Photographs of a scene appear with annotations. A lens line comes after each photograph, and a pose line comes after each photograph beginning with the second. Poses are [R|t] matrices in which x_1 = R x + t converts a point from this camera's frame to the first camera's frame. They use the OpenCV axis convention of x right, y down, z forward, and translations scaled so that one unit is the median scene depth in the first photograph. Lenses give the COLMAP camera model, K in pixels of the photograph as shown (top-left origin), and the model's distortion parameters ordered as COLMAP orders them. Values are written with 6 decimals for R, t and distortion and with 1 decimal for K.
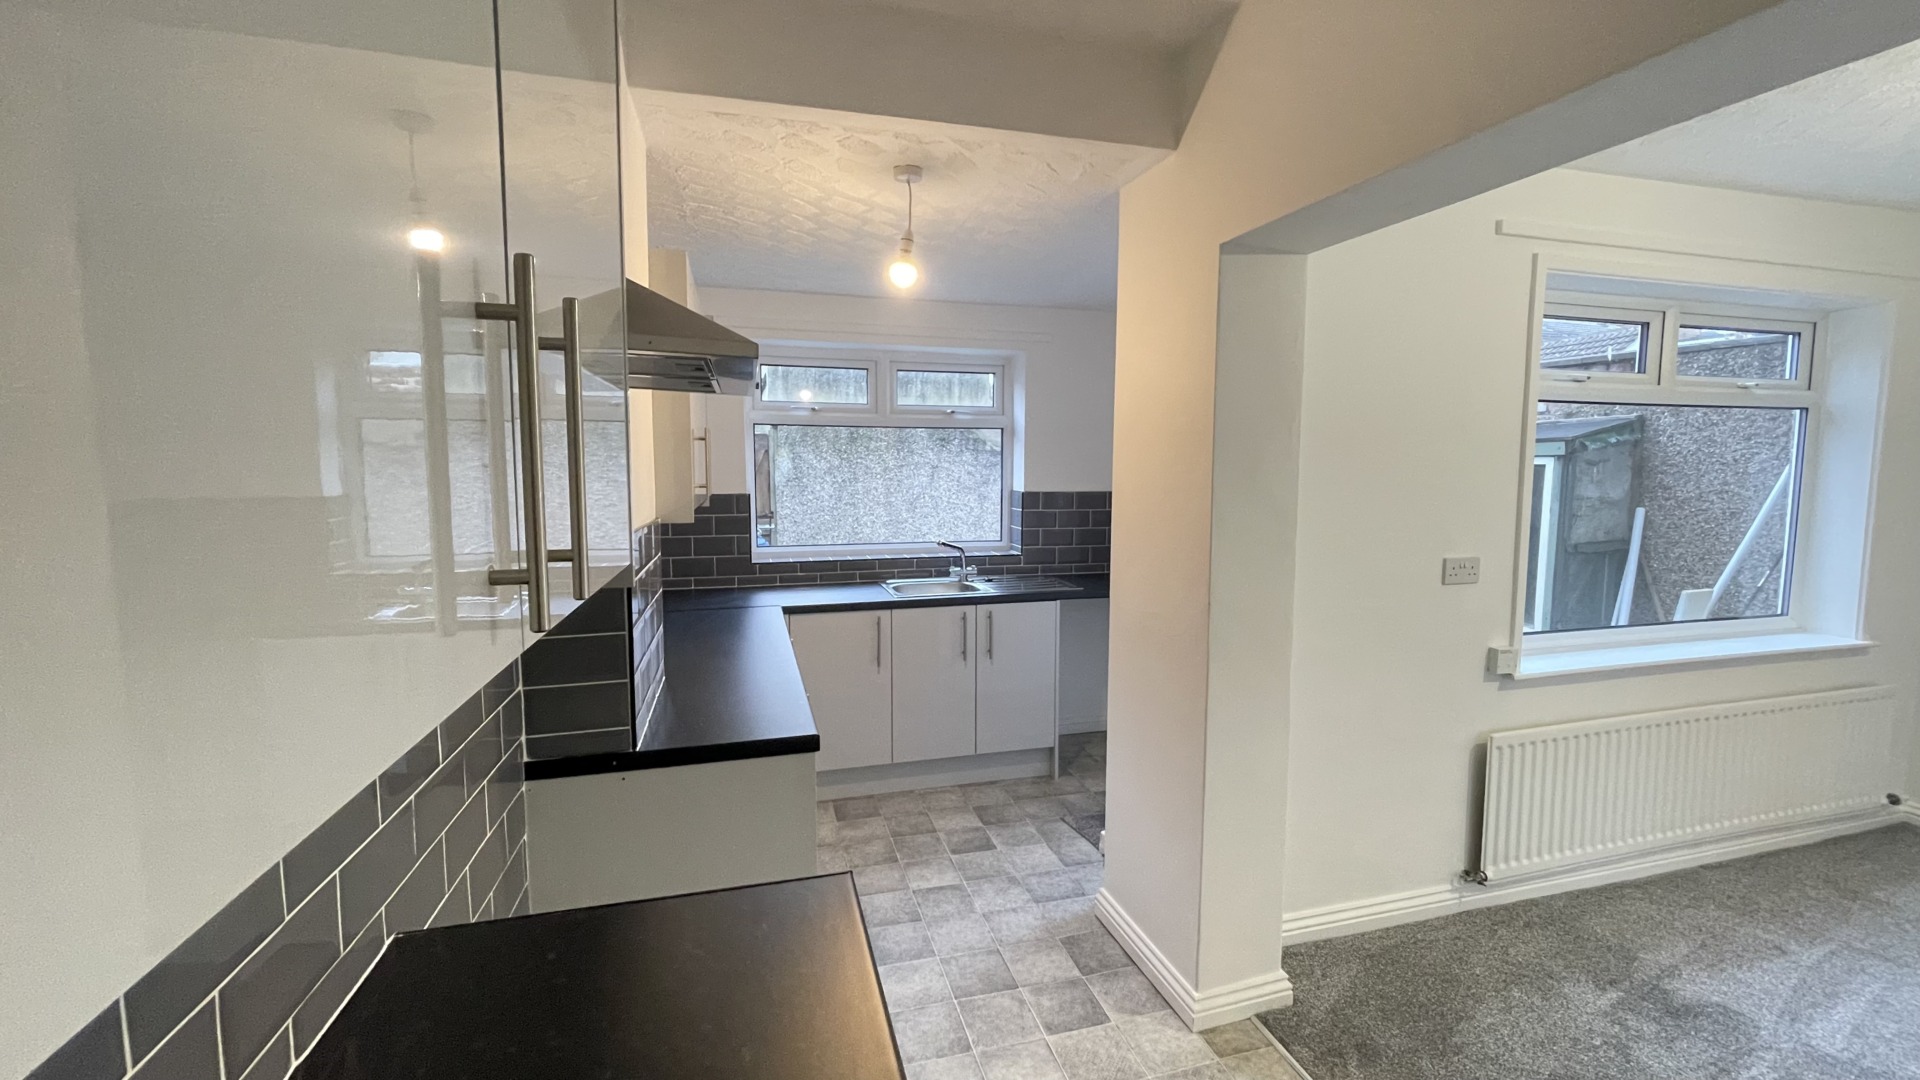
lens RADIAL K [[771.4, 0, 956.2], [0, 771.4, 528.5], [0, 0, 1]] dist [-0.003421, -0.002412]
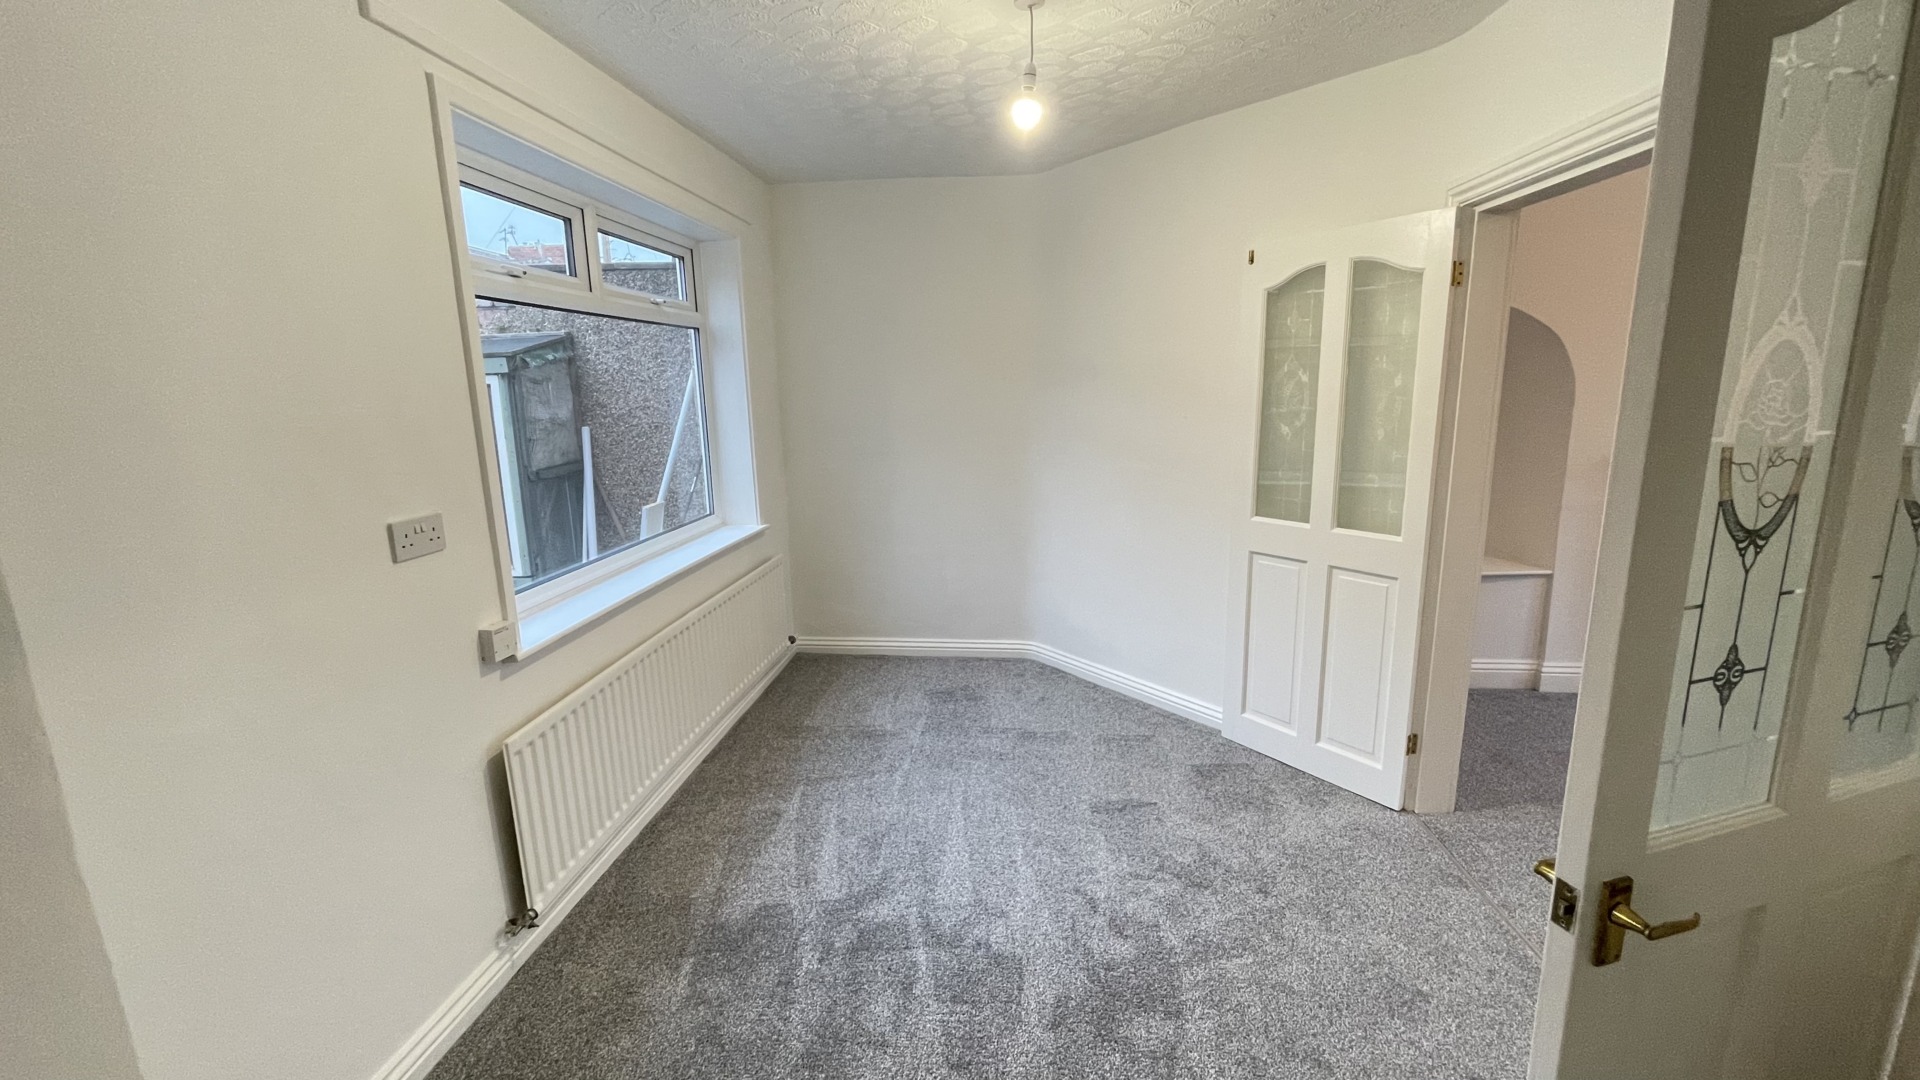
lens RADIAL K [[771.4, 0, 948.1], [0, 771.4, 541.2], [0, 0, 1]] dist [-0.003421, -0.002412]
pose [[0.371245, -0.195819, 0.907652, 0.166924], [0.096093, 0.980363, 0.172202, -0.011041], [-0.923549, 0.023289, 0.382772, 0.242882]]
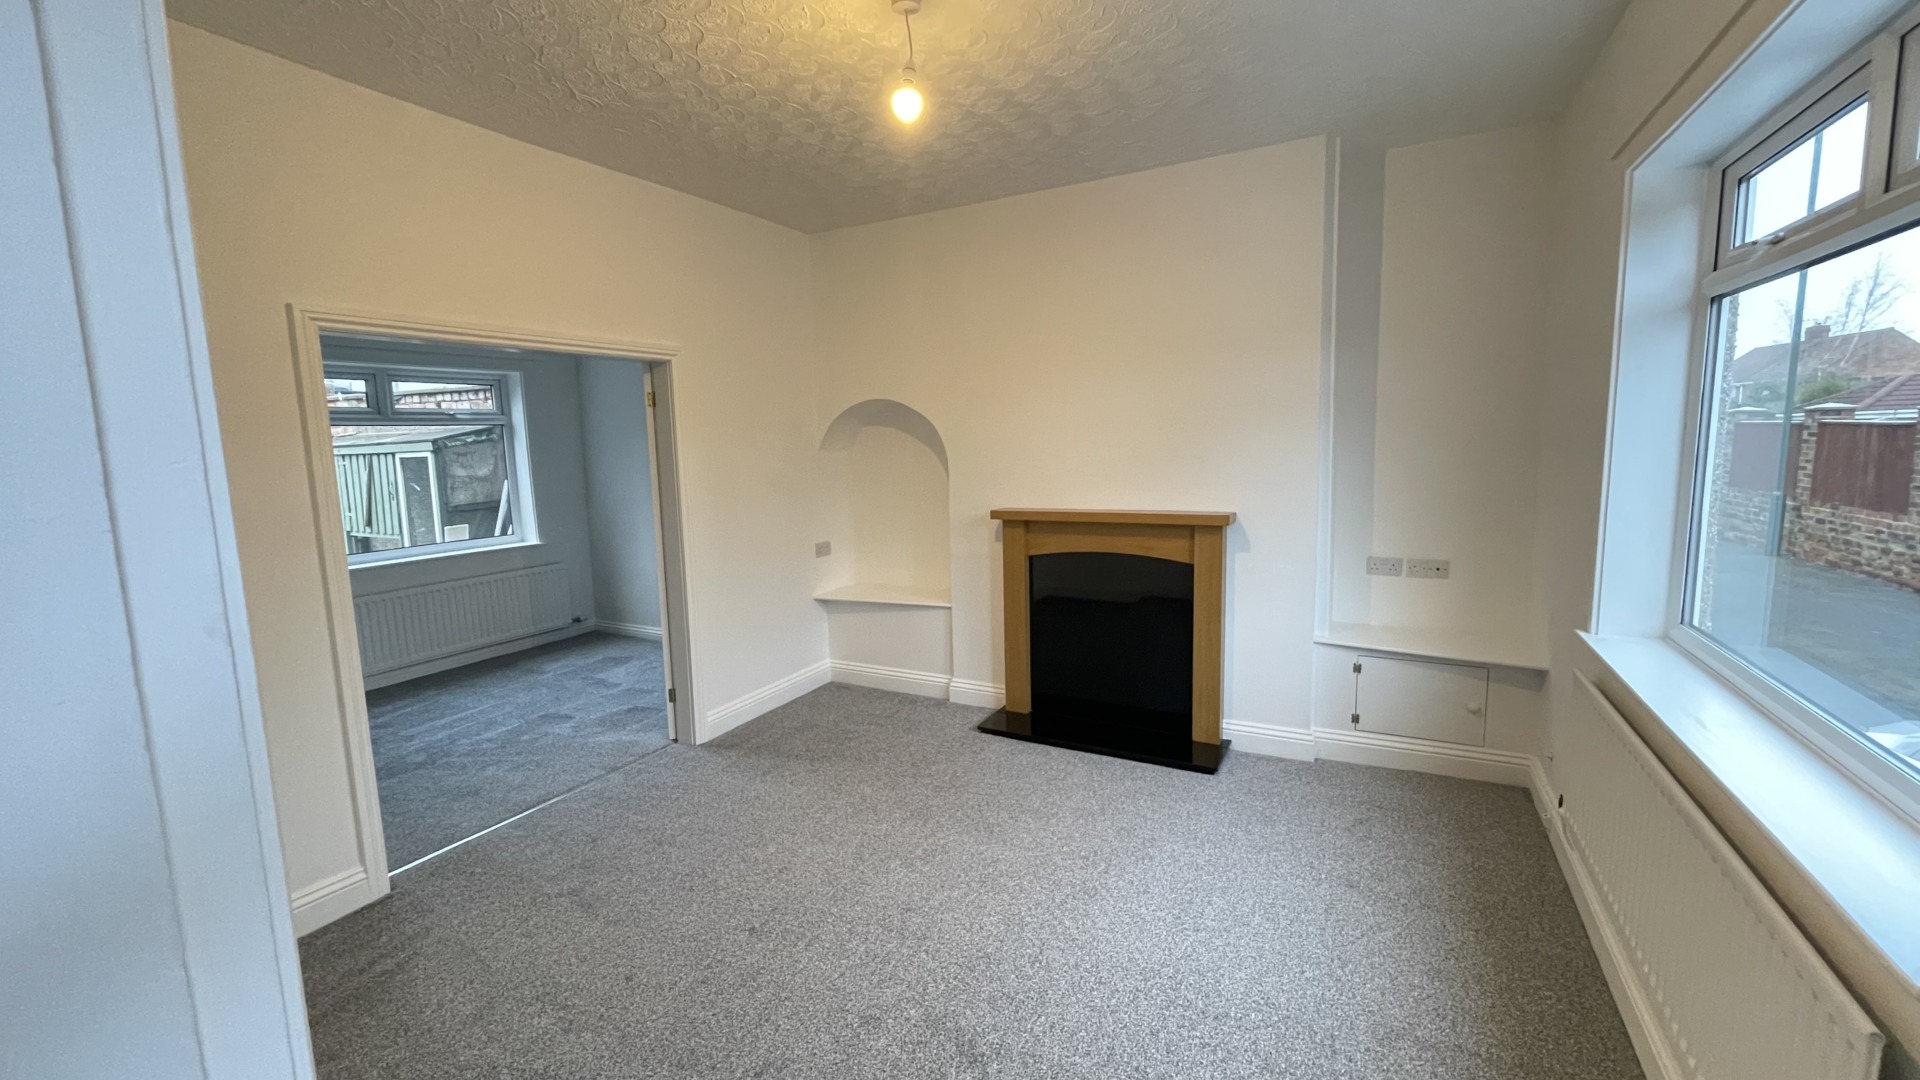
lens RADIAL K [[771.4, 0, 927.8], [0, 771.4, 547.0], [0, 0, 1]] dist [-0.003421, -0.002412]
pose [[0.714009, -0.114037, 0.690787, 0.511586], [0.088953, 0.993426, 0.072053, 0.100300], [-0.694463, 0.010001, 0.719459, -1.071563]]
